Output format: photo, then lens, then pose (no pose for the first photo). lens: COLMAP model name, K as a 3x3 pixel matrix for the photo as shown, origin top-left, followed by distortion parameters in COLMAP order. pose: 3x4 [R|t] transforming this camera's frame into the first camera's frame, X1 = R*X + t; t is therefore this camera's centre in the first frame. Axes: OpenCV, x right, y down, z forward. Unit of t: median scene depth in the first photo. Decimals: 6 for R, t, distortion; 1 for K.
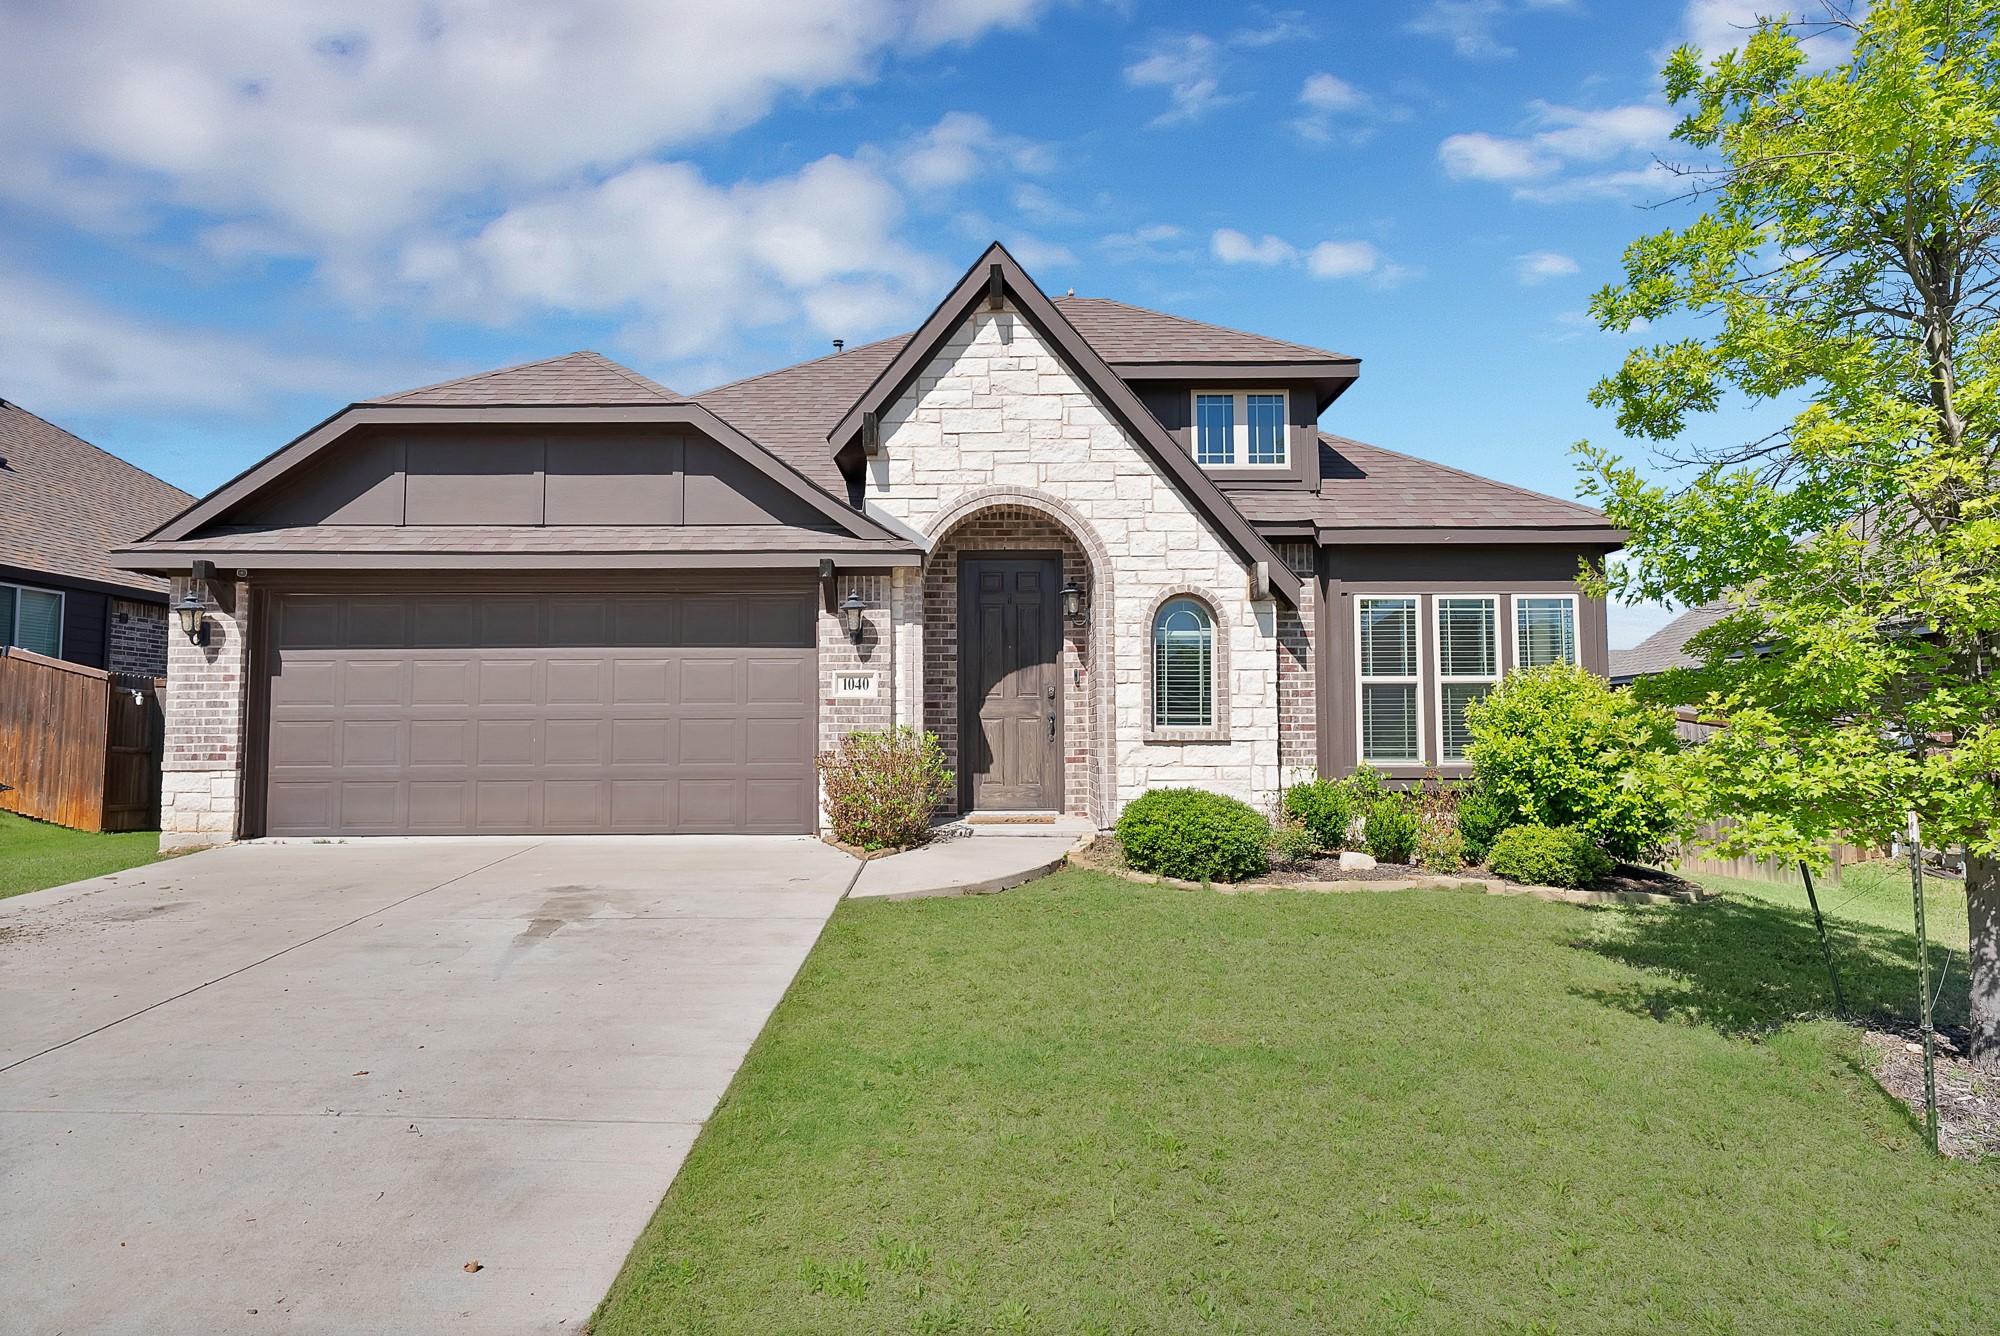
lens RADIAL K [[1152.2, 0, 1000.0], [0, 1152.2, 668.0], [0, 0, 1]] dist [0.019402, 0.000294]
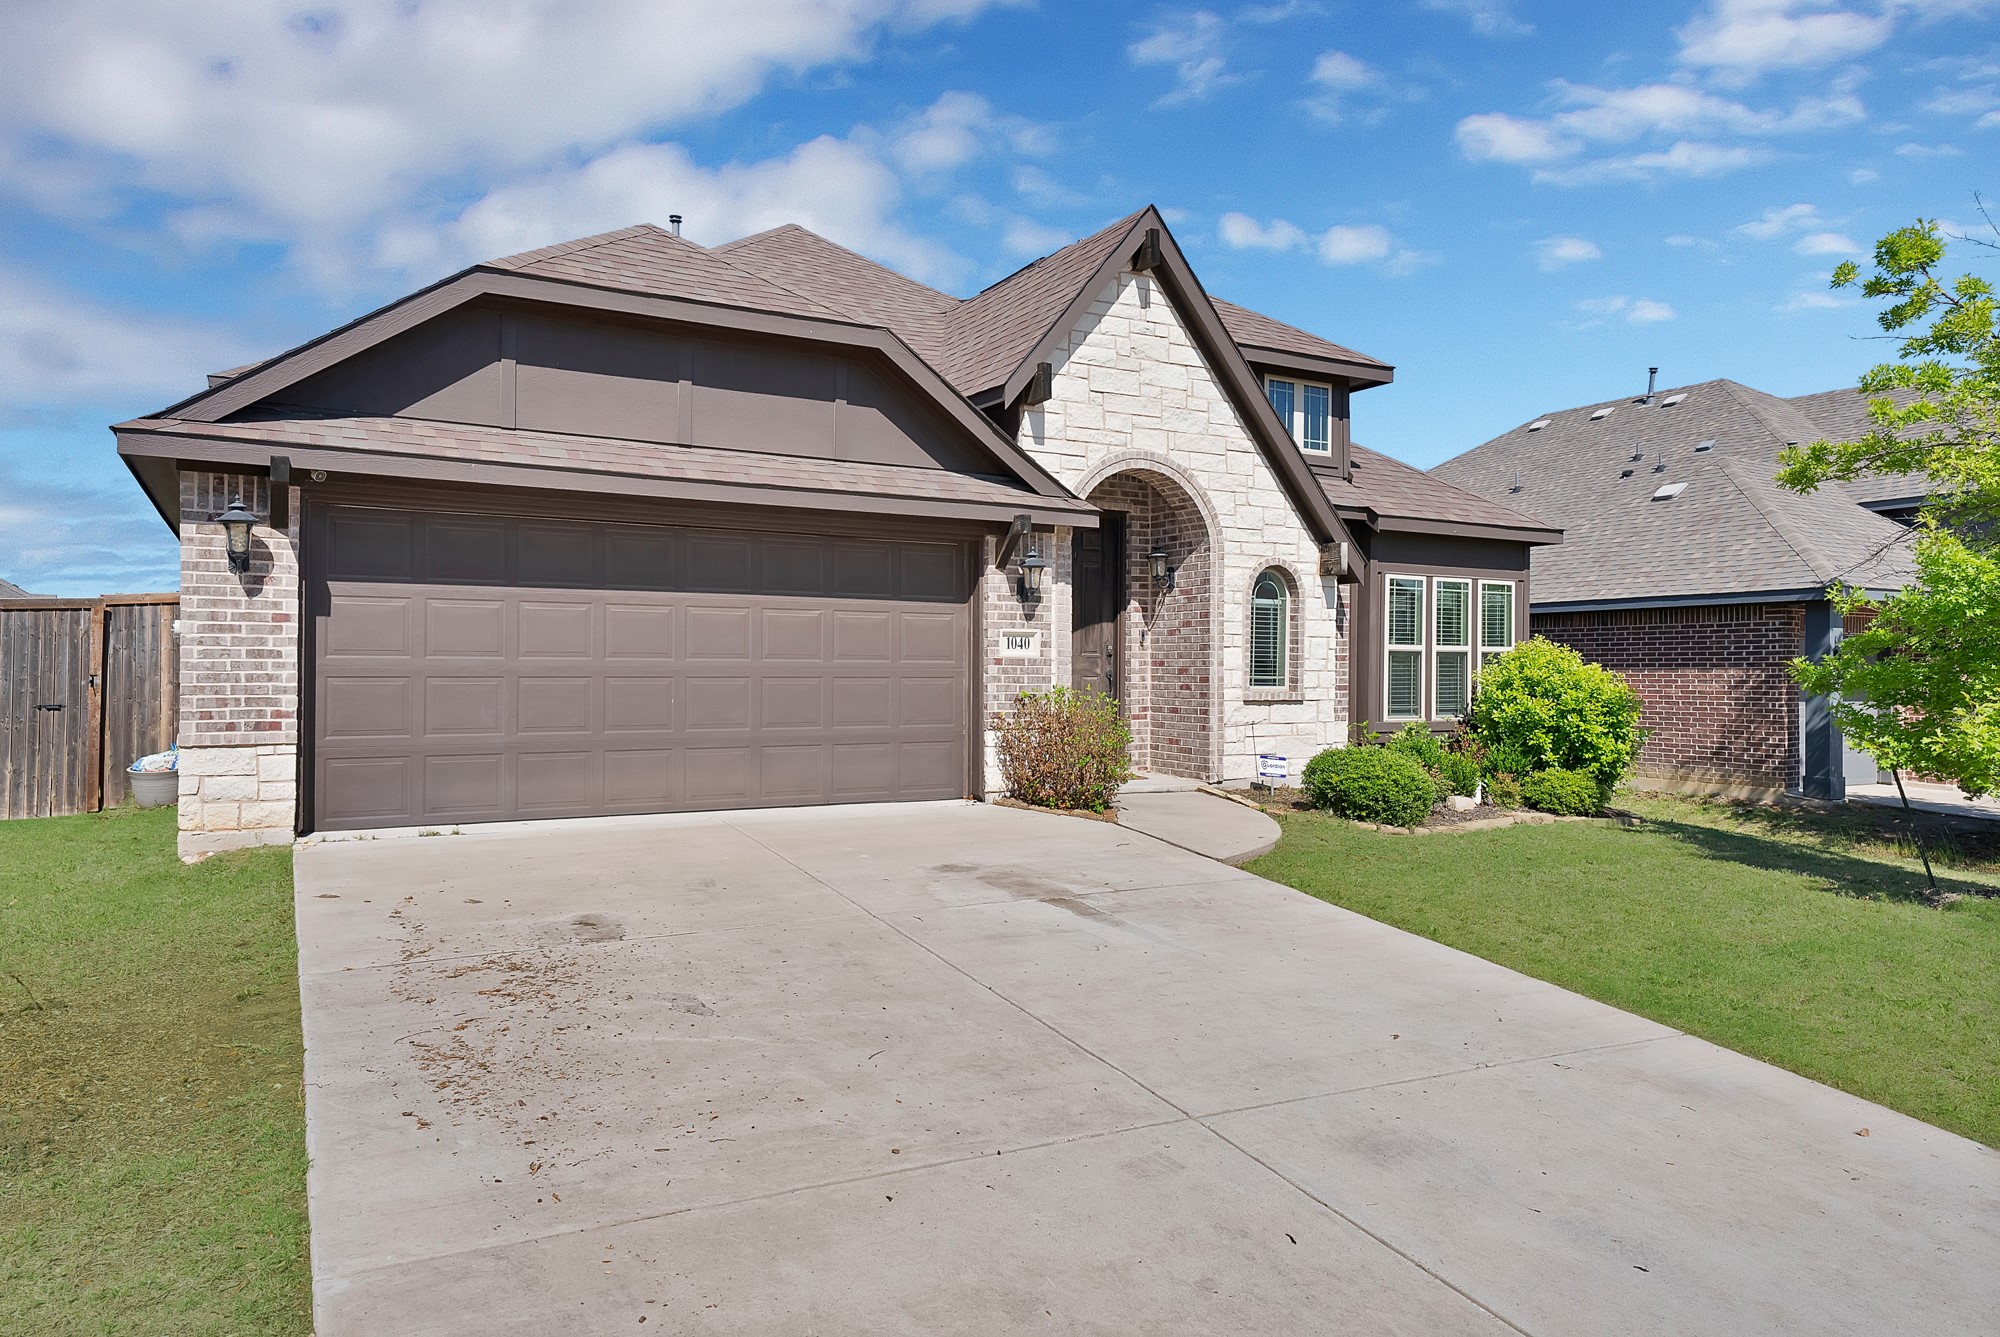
lens RADIAL K [[1285.1, 0, 1000.0], [0, 1285.1, 668.5], [0, 0, 1]] dist [0.026522, 0.000428]
pose [[0.866244, 0.009464, 0.499532, -0.673609], [-0.041565, 0.997720, 0.053175, -0.021575], [-0.497889, -0.066826, 0.864662, 0.070356]]
